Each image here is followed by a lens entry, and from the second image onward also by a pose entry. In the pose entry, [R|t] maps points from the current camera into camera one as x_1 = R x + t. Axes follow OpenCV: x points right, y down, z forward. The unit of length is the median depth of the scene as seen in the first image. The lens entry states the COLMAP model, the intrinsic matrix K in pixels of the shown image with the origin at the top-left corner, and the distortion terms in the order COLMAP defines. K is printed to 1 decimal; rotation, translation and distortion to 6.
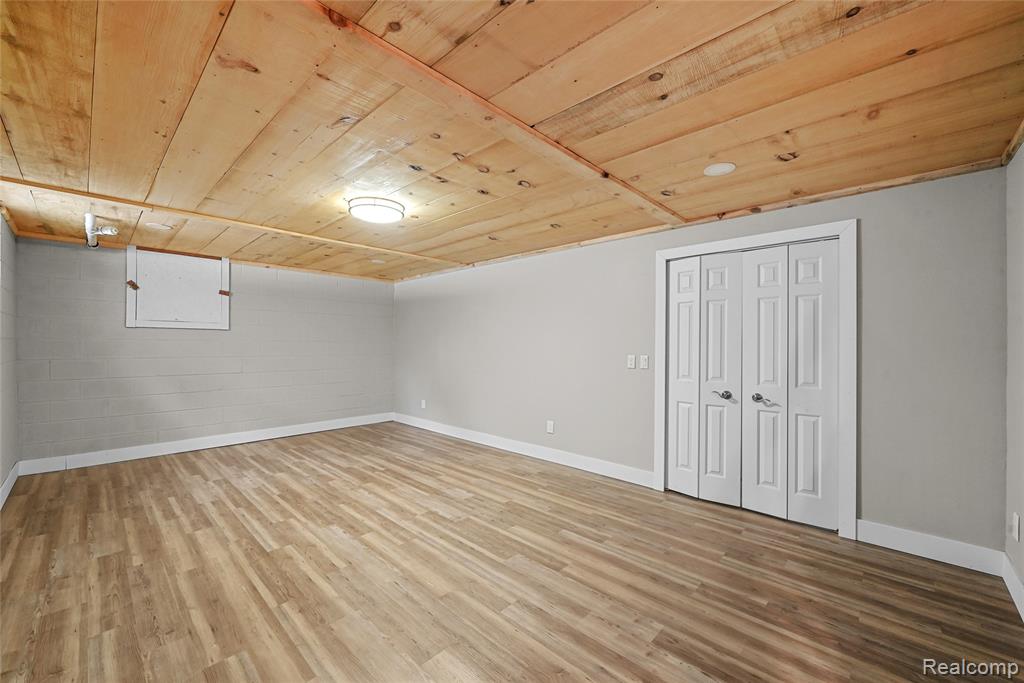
lens RADIAL K [[409.6, 0, 511.8], [0, 409.6, 346.8], [0, 0, 1]] dist [-0.010748, -0.000114]
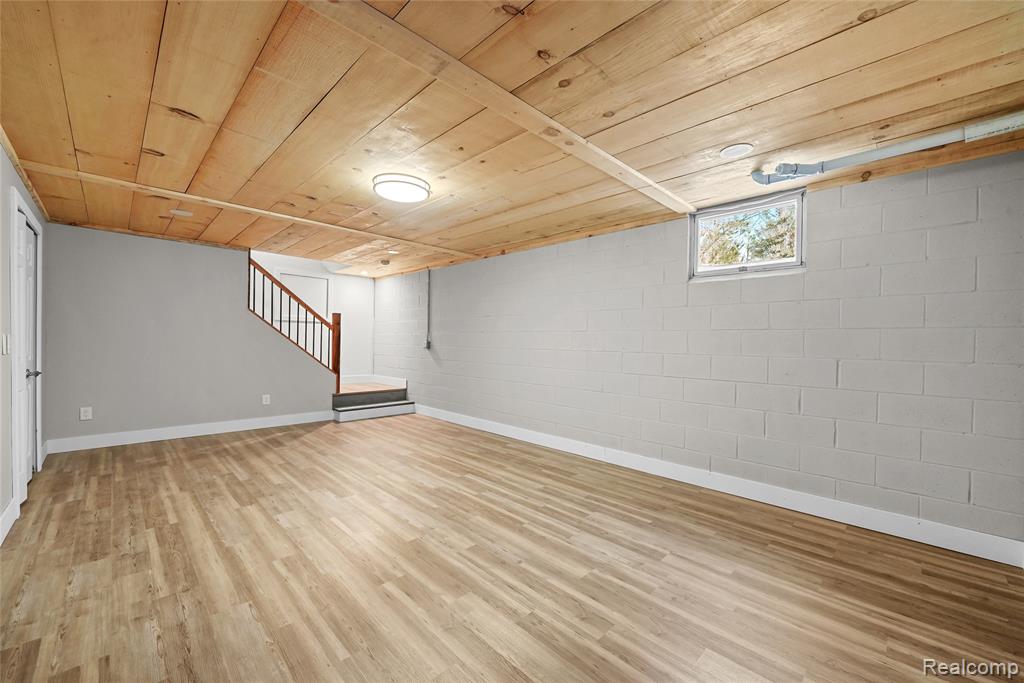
lens RADIAL K [[409.6, 0, 511.3], [0, 409.6, 345.7], [0, 0, 1]] dist [-0.010748, -0.000114]
pose [[-0.999264, -0.022629, 0.030986, -0.600029], [-0.022132, 0.999622, 0.016297, 0.013860], [-0.031343, 0.015600, -0.999387, 1.877877]]
